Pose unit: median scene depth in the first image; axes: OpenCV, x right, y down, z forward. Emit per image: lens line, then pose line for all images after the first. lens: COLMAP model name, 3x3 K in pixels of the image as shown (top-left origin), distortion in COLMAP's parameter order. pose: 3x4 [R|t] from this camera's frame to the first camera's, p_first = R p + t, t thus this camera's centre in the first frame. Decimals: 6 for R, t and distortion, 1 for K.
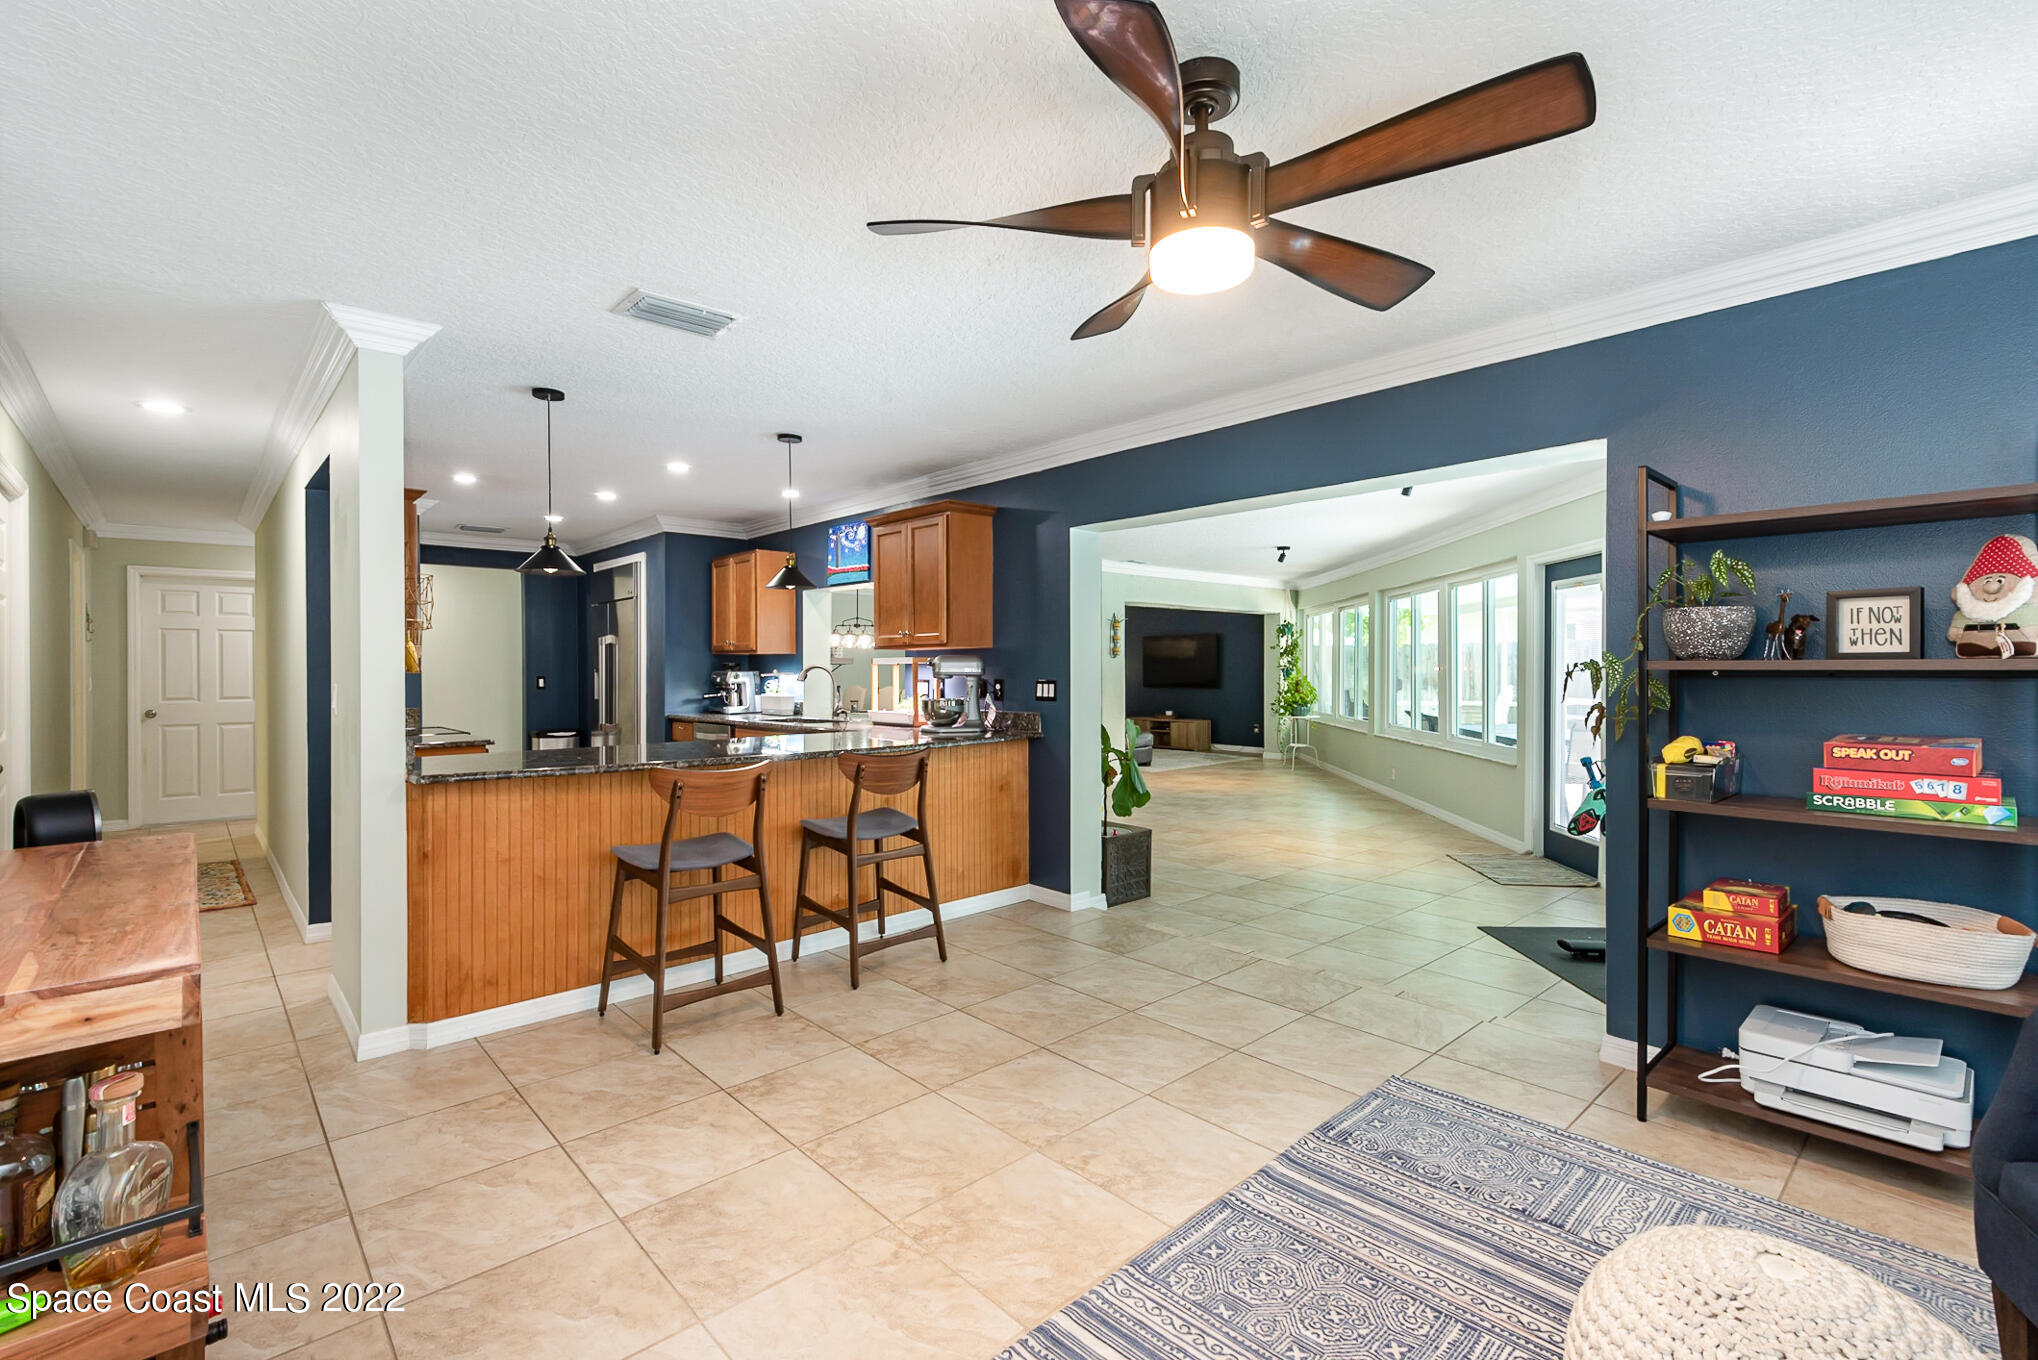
lens RADIAL K [[915.1, 0, 1026.5], [0, 915.1, 670.7], [0, 0, 1]] dist [0.008091, -0.000603]
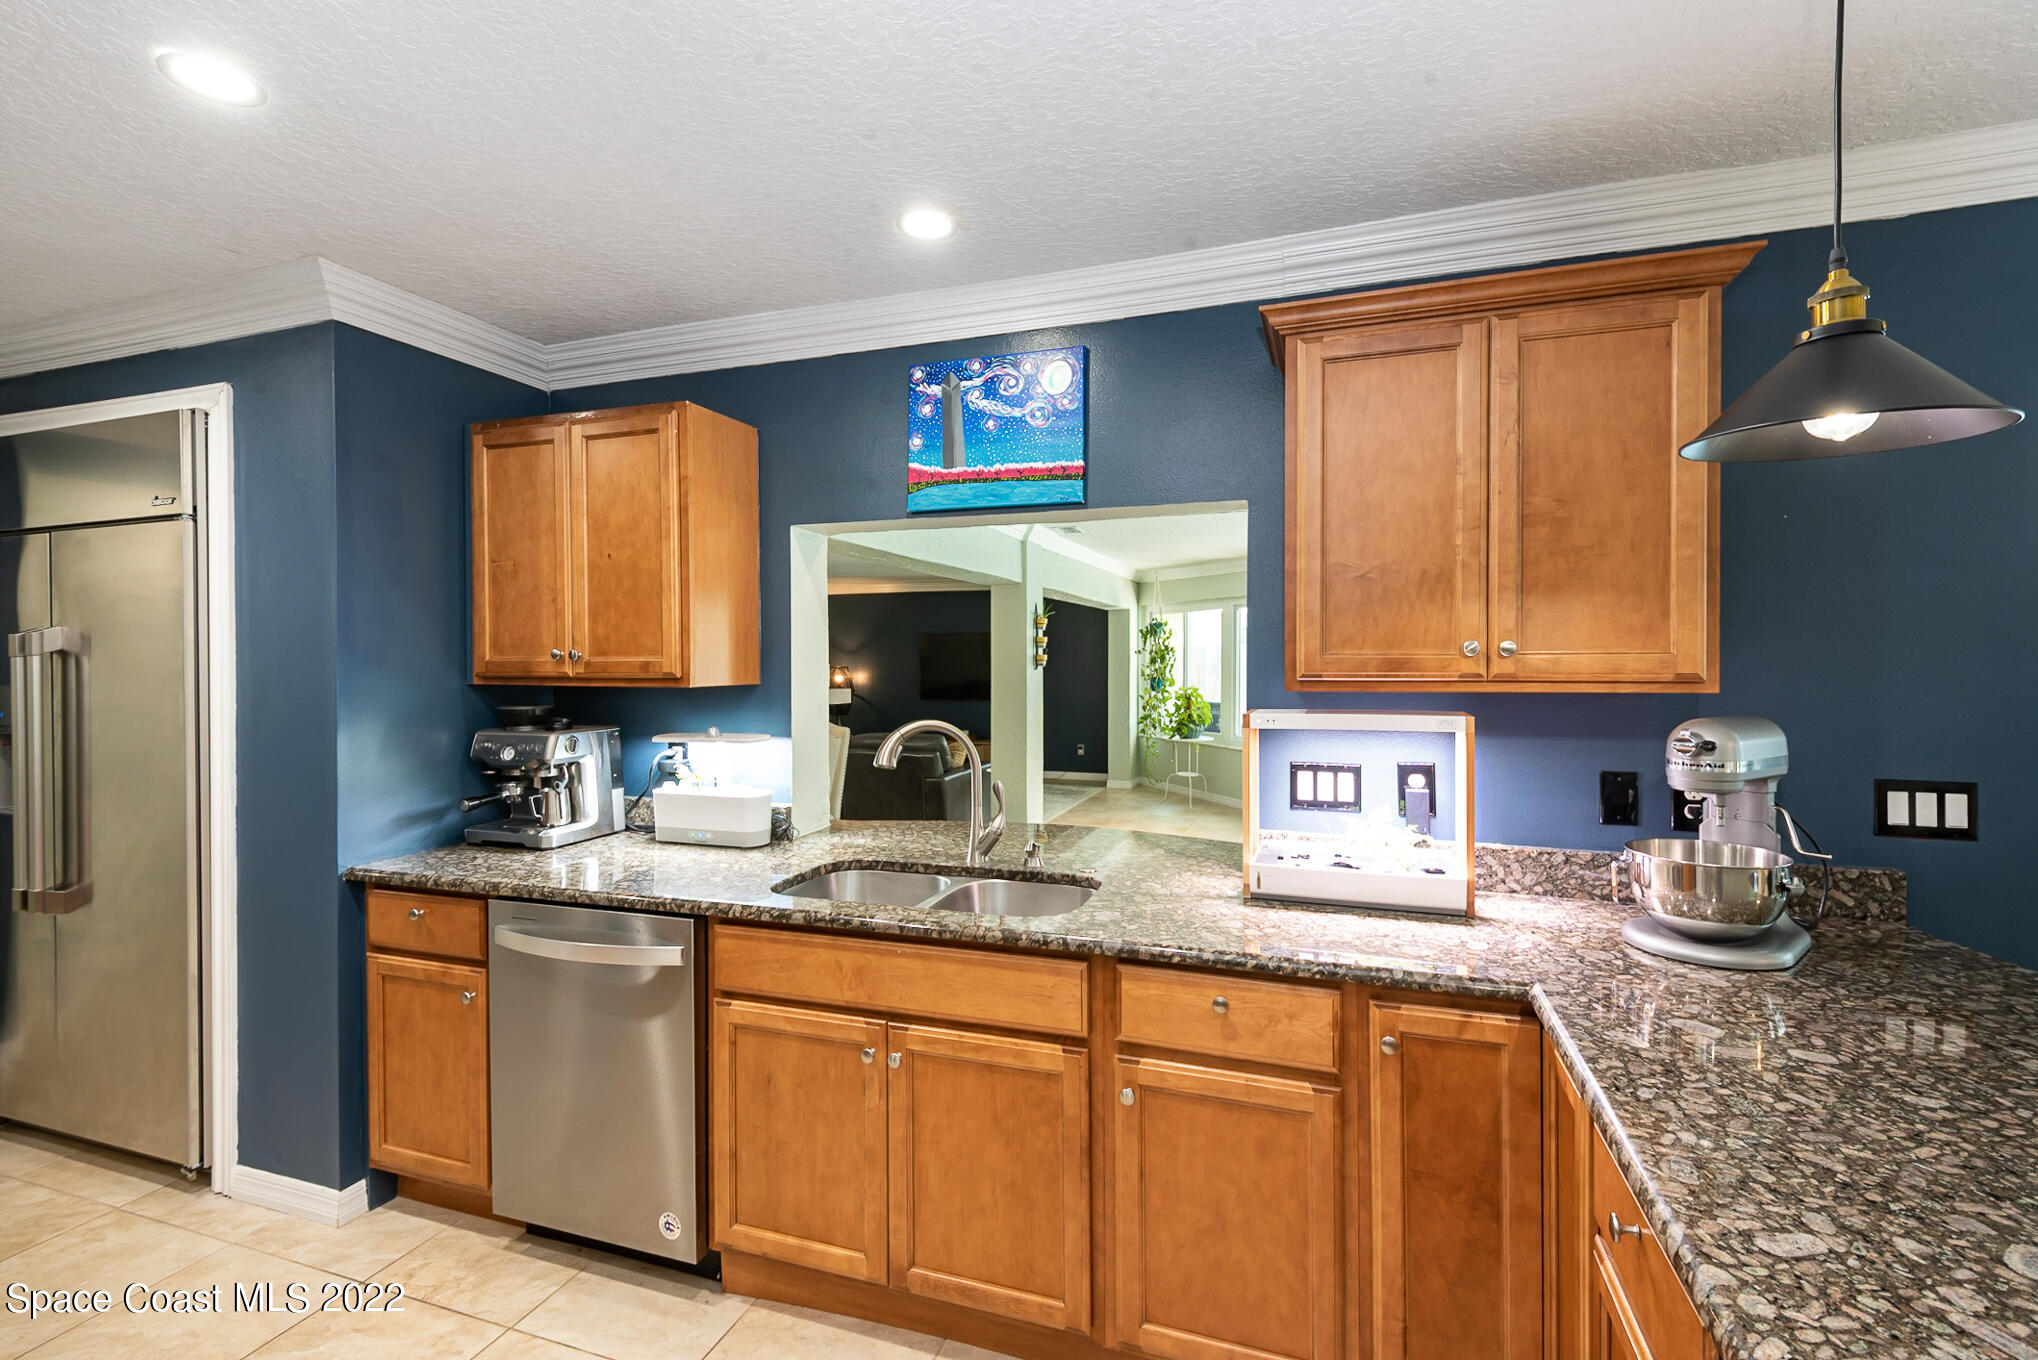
lens RADIAL K [[897.4, 0, 1027.9], [0, 897.4, 666.9], [0, 0, 1]] dist [0.002854, -0.000110]
pose [[0.880523, -0.004106, 0.473986, -0.203965], [0.002814, 0.999990, 0.003436, -0.016609], [-0.473995, -0.001692, 0.880526, 0.368967]]
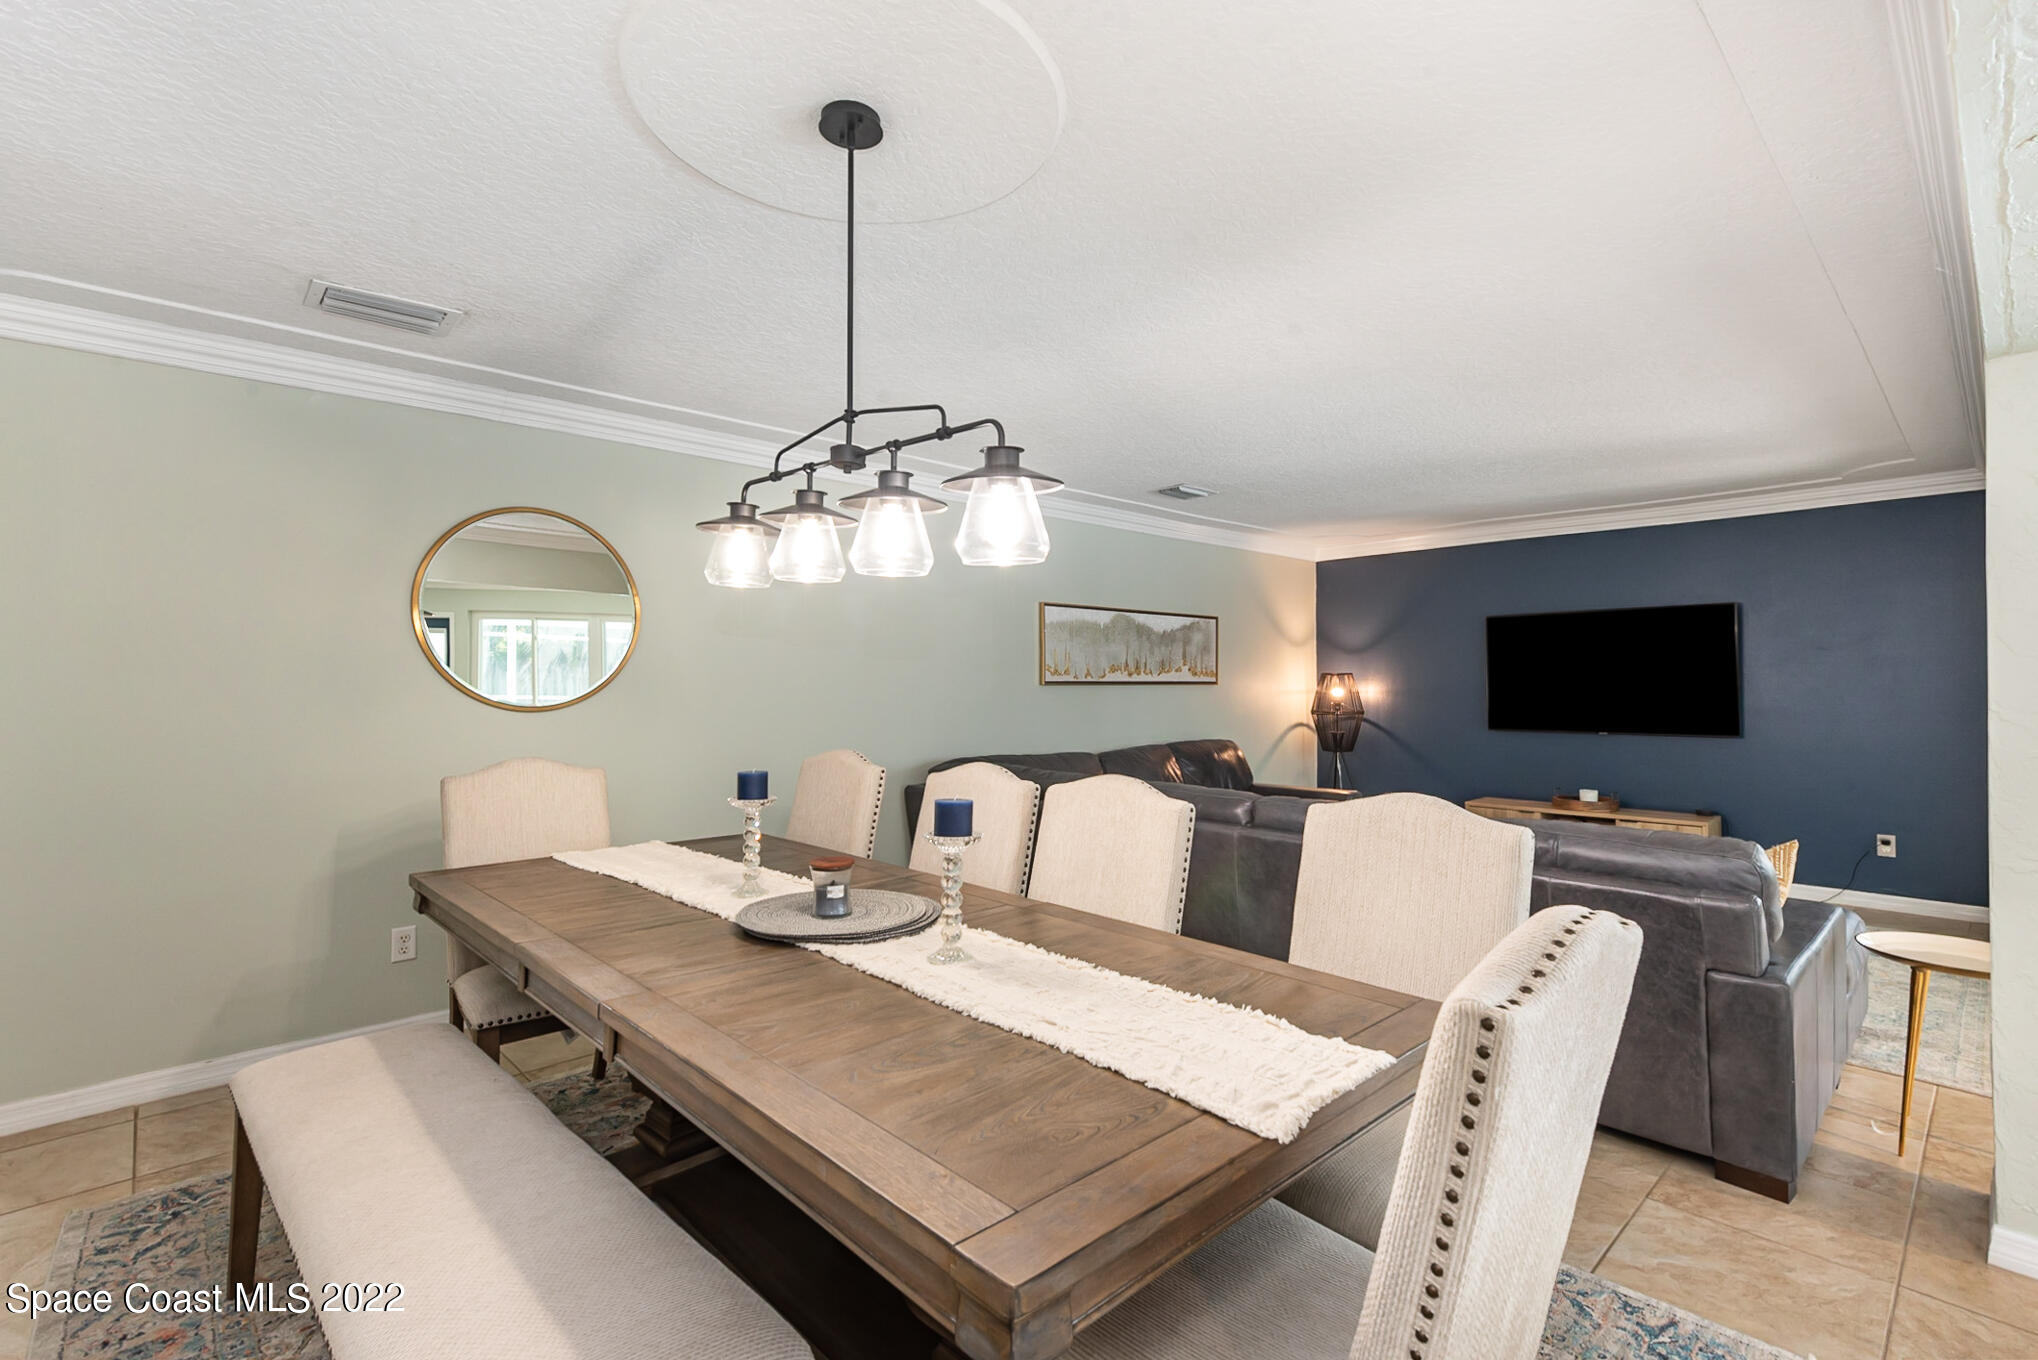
lens RADIAL K [[915.1, 0, 1026.5], [0, 915.1, 670.7], [0, 0, 1]] dist [0.008091, -0.000603]
pose [[0.999920, 0.001172, 0.012629, -0.136004], [-0.000922, 0.999804, -0.019756, -0.003010], [-0.012650, 0.019743, 0.999725, 0.731604]]
